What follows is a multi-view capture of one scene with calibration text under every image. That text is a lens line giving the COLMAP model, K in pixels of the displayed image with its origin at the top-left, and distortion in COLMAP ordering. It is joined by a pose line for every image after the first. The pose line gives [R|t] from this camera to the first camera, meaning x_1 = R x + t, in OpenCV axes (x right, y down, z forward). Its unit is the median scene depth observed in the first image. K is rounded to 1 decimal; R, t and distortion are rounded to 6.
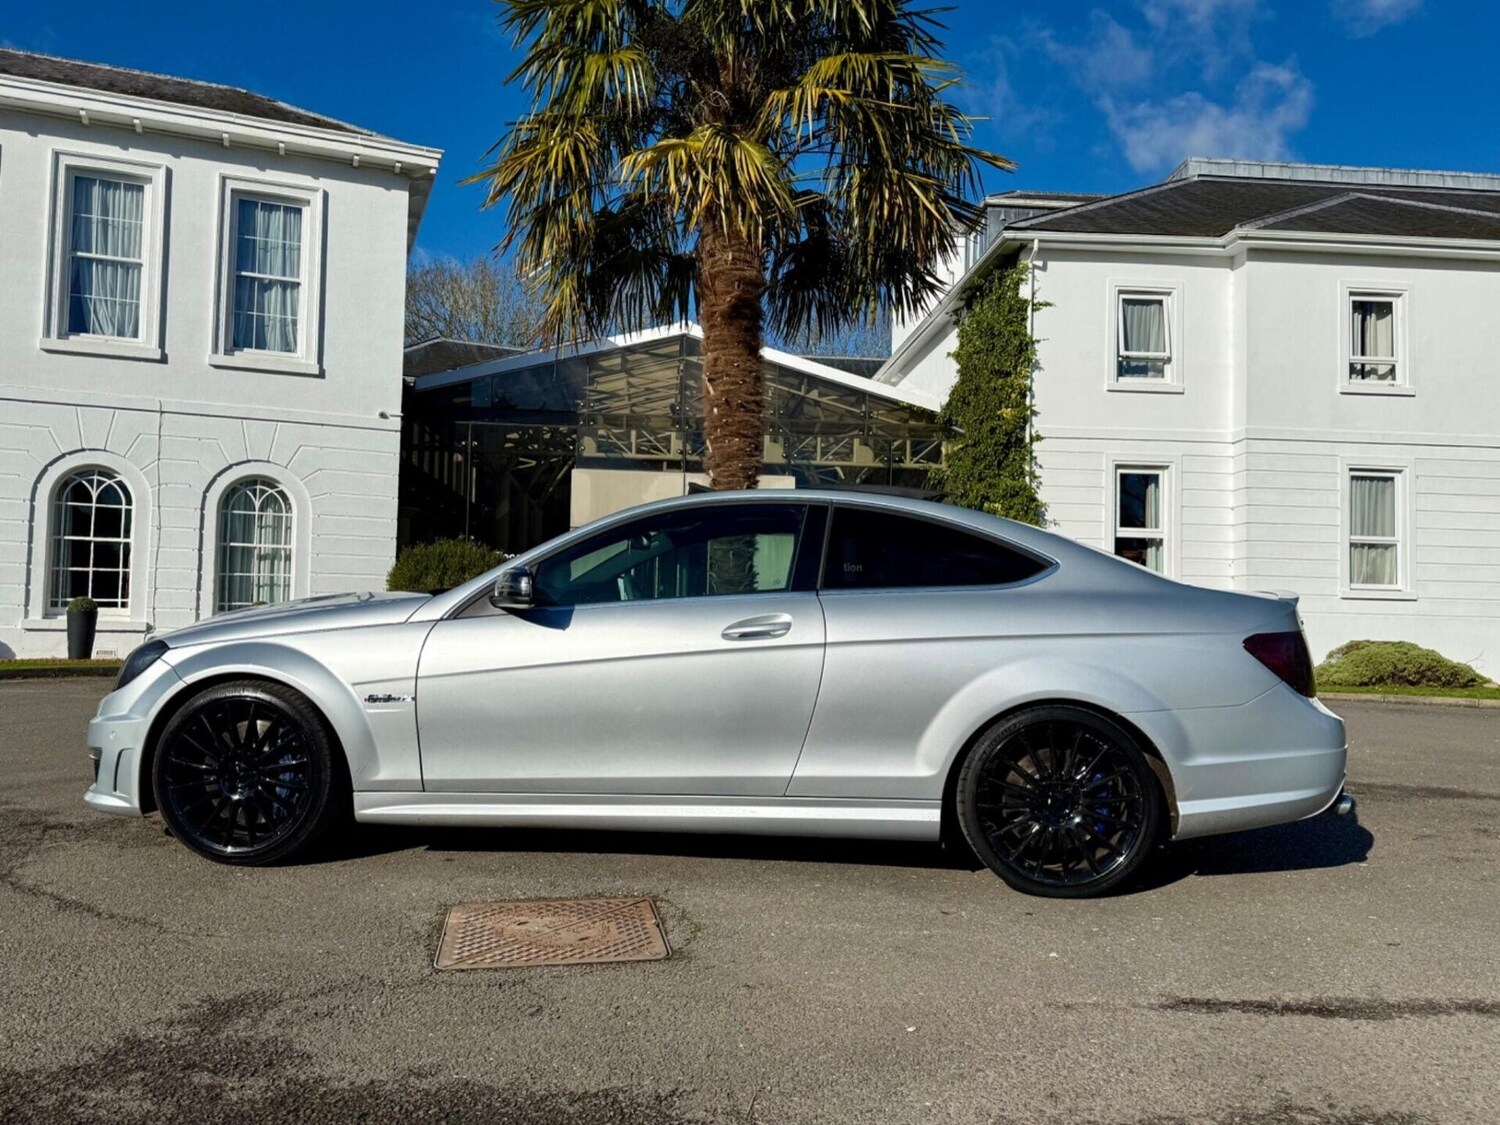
lens RADIAL K [[1143.3, 0, 742.5], [0, 1143.3, 569.8], [0, 0, 1]] dist [0.139201, -0.223397]
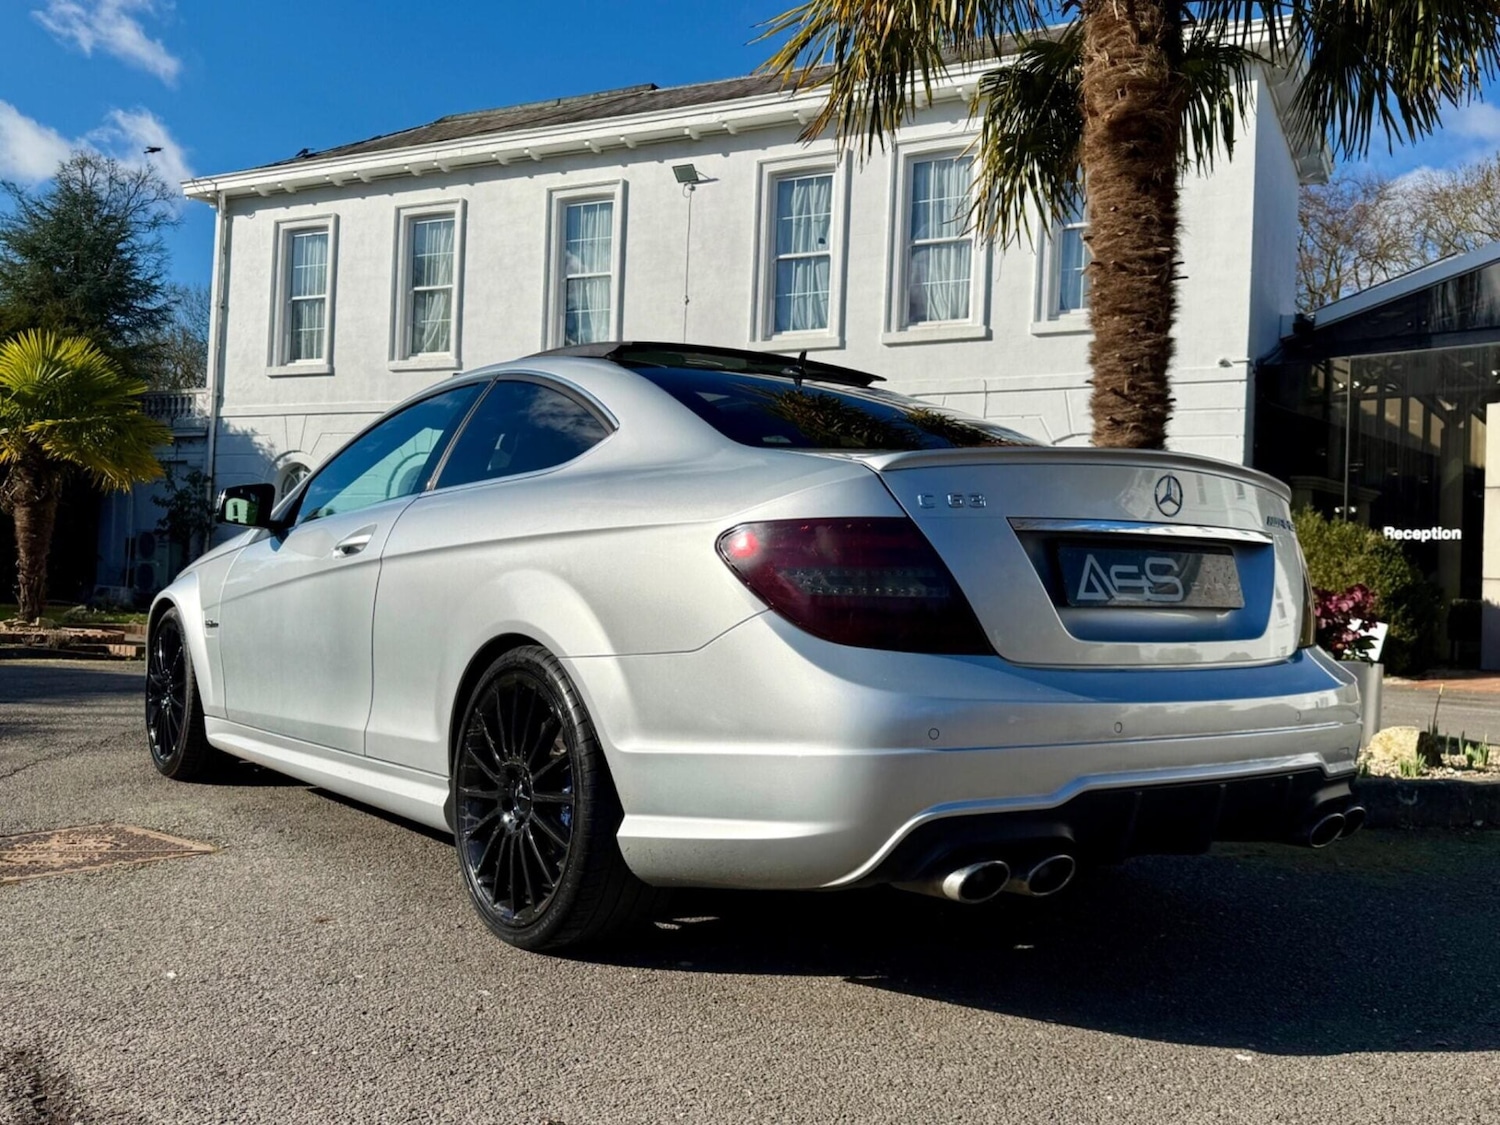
lens RADIAL K [[1346.2, 0, 739.6], [0, 1346.2, 567.0], [0, 0, 1]] dist [0.168449, -0.359401]
pose [[0.656504, -0.016570, -0.754140, 0.189756], [0.010226, 0.999862, -0.013066, 0.018390], [0.754253, 0.000866, 0.656583, 0.118662]]
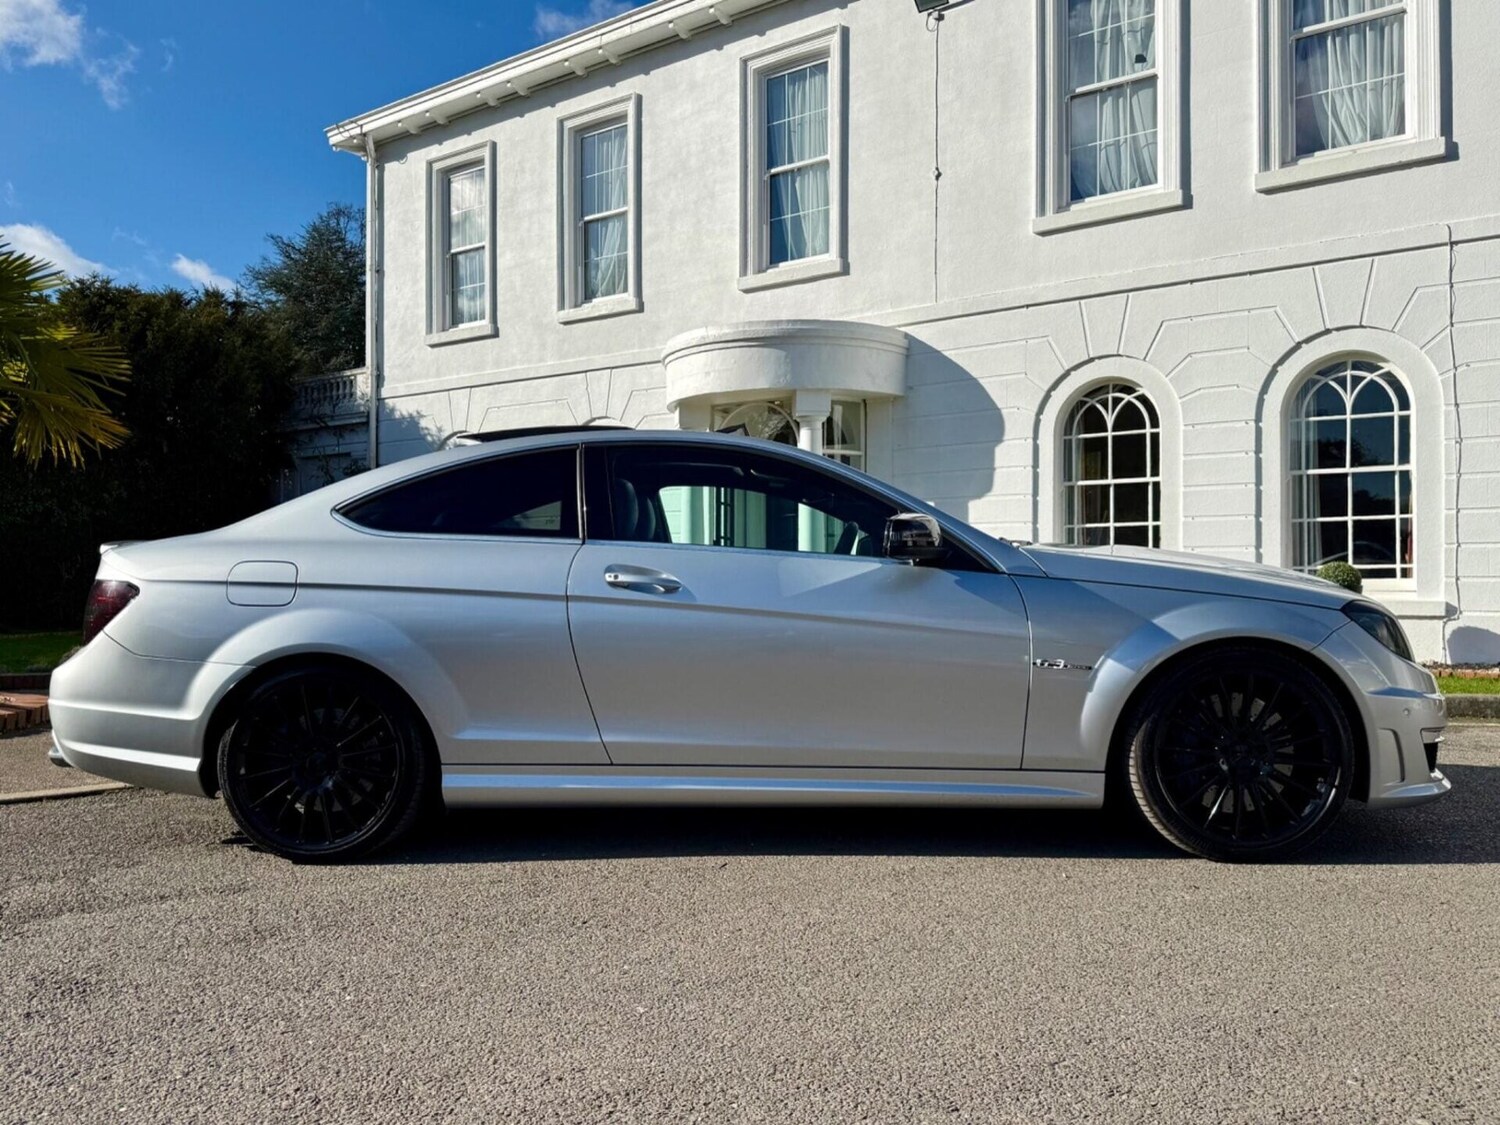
lens RADIAL K [[1150.9, 0, 746.8], [0, 1150.9, 568.2], [0, 0, 1]] dist [0.070309, -0.097488]
pose [[0.532581, -0.031278, -0.845801, -0.187125], [0.050976, 0.998688, -0.004834, 0.012043], [0.844842, -0.040541, 0.533477, 0.363591]]
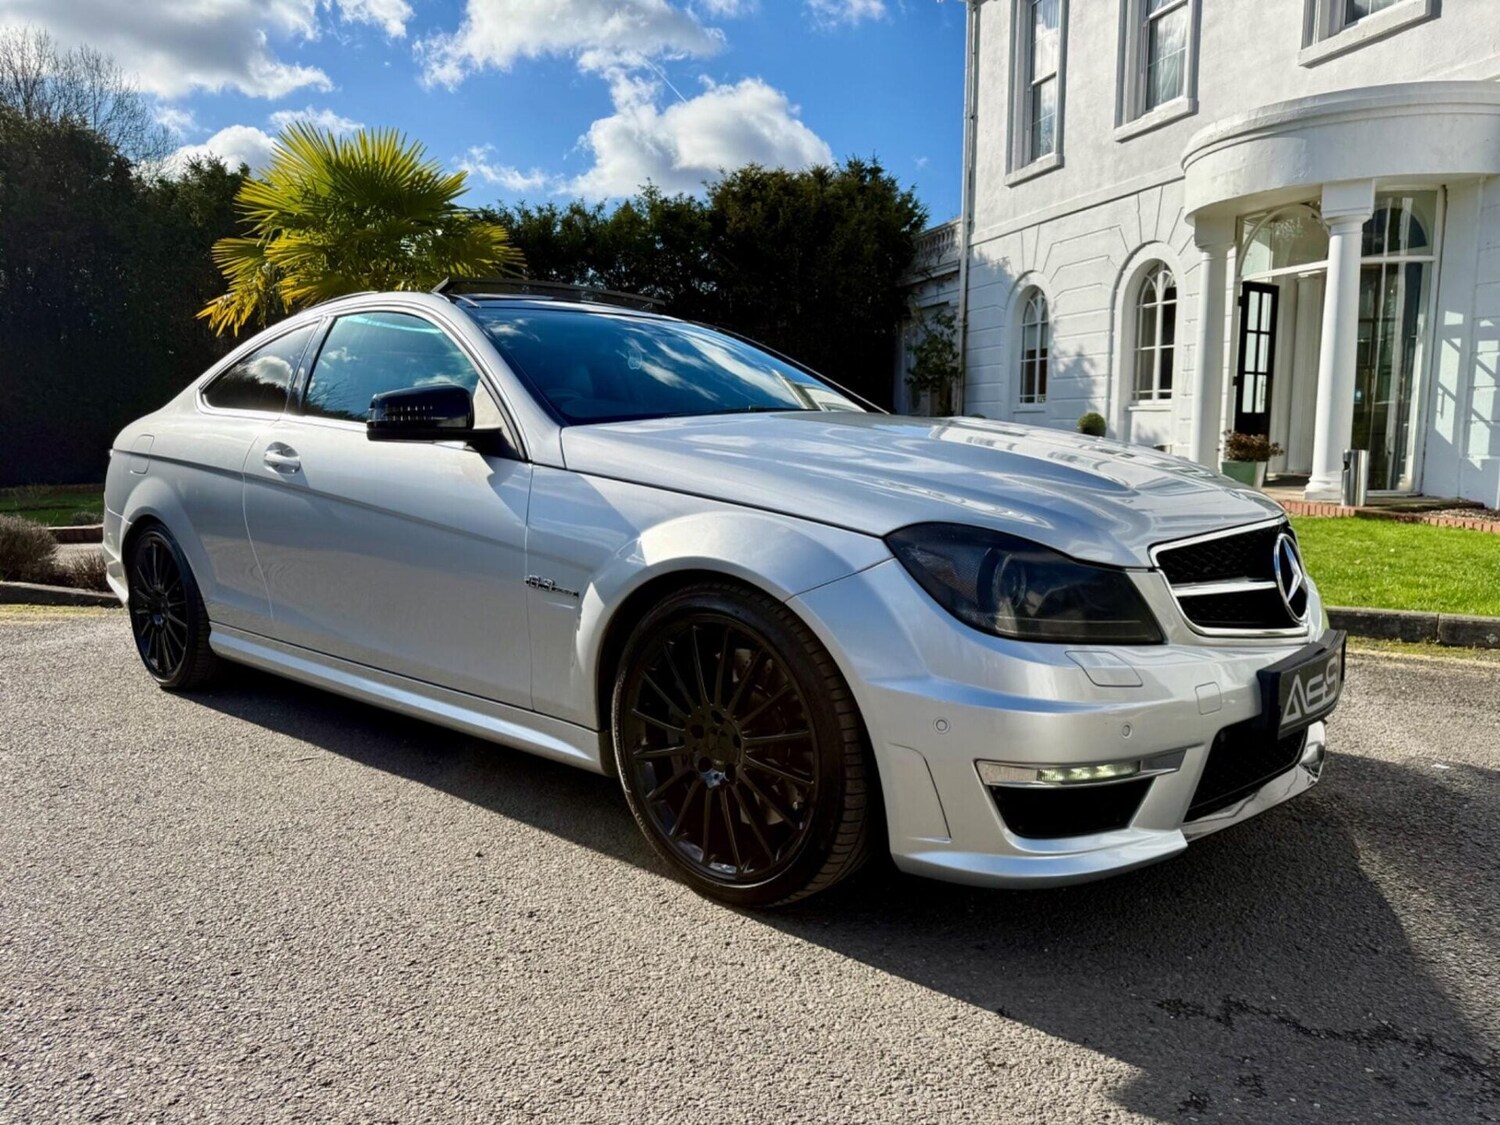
lens RADIAL K [[1085.2, 0, 751.5], [0, 1085.2, 562.5], [0, 0, 1]] dist [-0.004024, -0.005556]
pose [[-0.098242, 0.107886, -0.989297, -0.193850], [0.051913, 0.993308, 0.103168, 0.015345], [0.993808, -0.041222, -0.103185, 0.538041]]
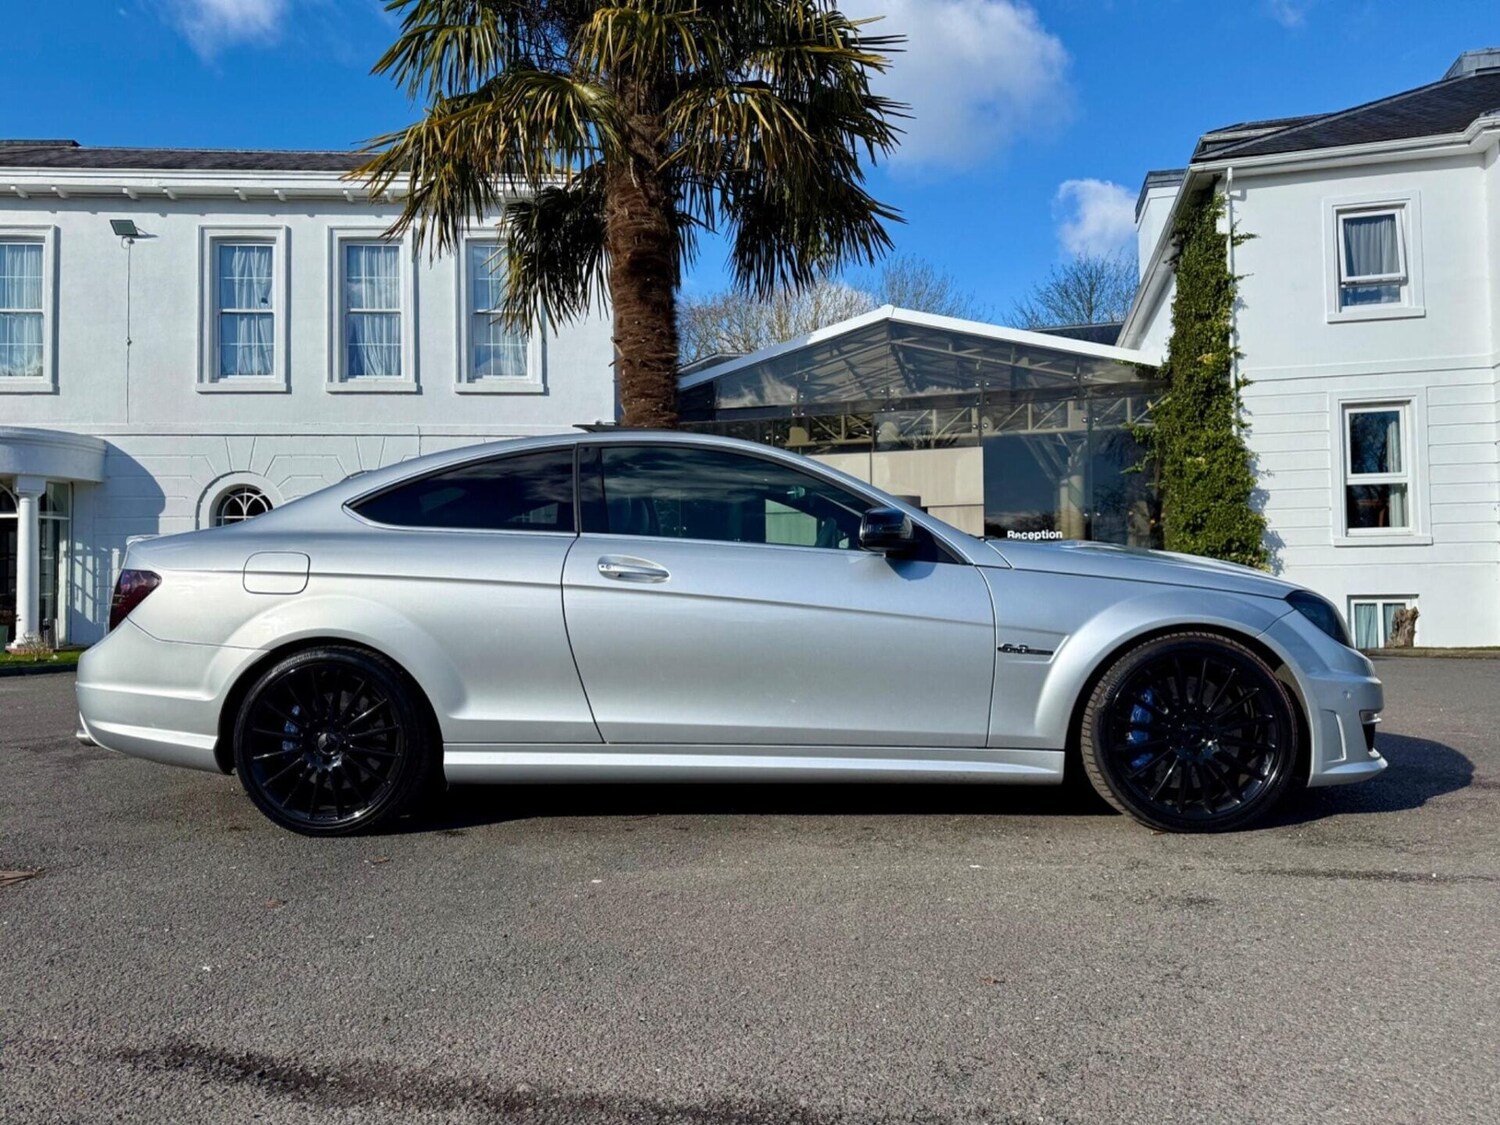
lens RADIAL K [[1058.6, 0, 745.1], [0, 1058.6, 571.0], [0, 0, 1]] dist [0.042000, -0.052539]
pose [[0.947663, -0.043564, -0.316286, 0.145240], [0.047491, 0.998861, 0.004713, 0.012739], [0.315721, -0.019487, 0.948652, 0.071665]]
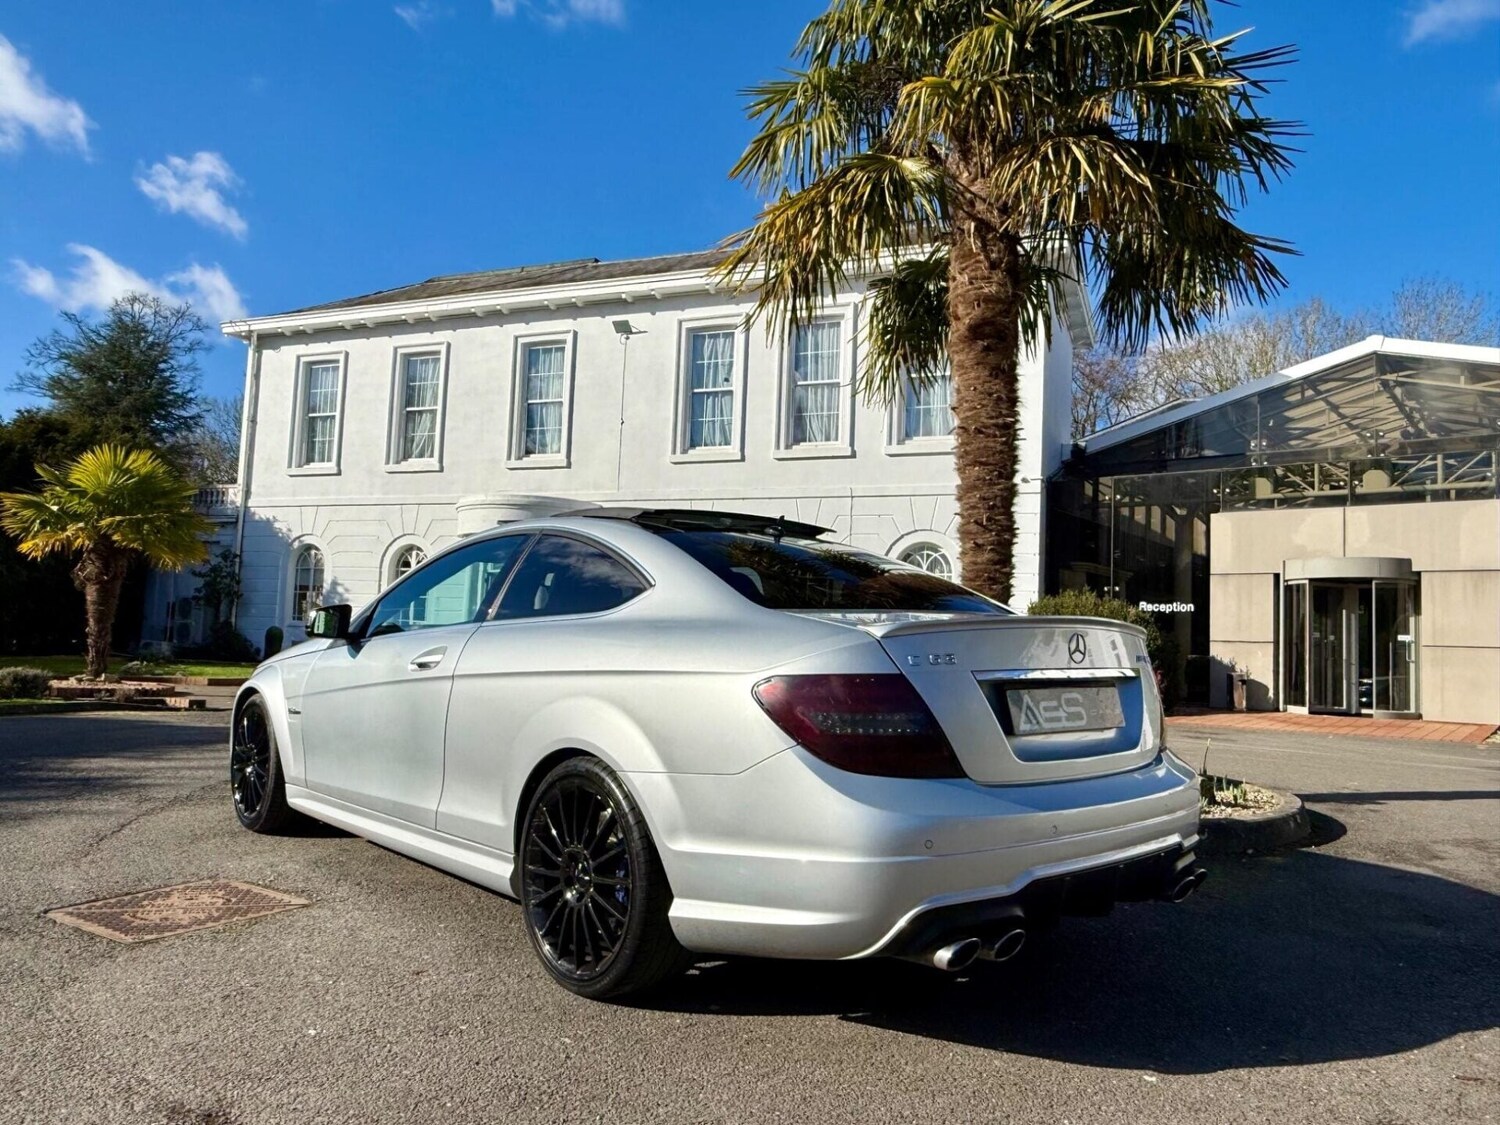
lens RADIAL K [[1047.9, 0, 744.5], [0, 1047.9, 572.9], [0, 0, 1]] dist [-0.001577, -0.000089]
pose [[0.722715, -0.044894, -0.689686, 0.180602], [0.009250, 0.998427, -0.055298, 0.006830], [0.691084, 0.033585, 0.721994, 0.106335]]
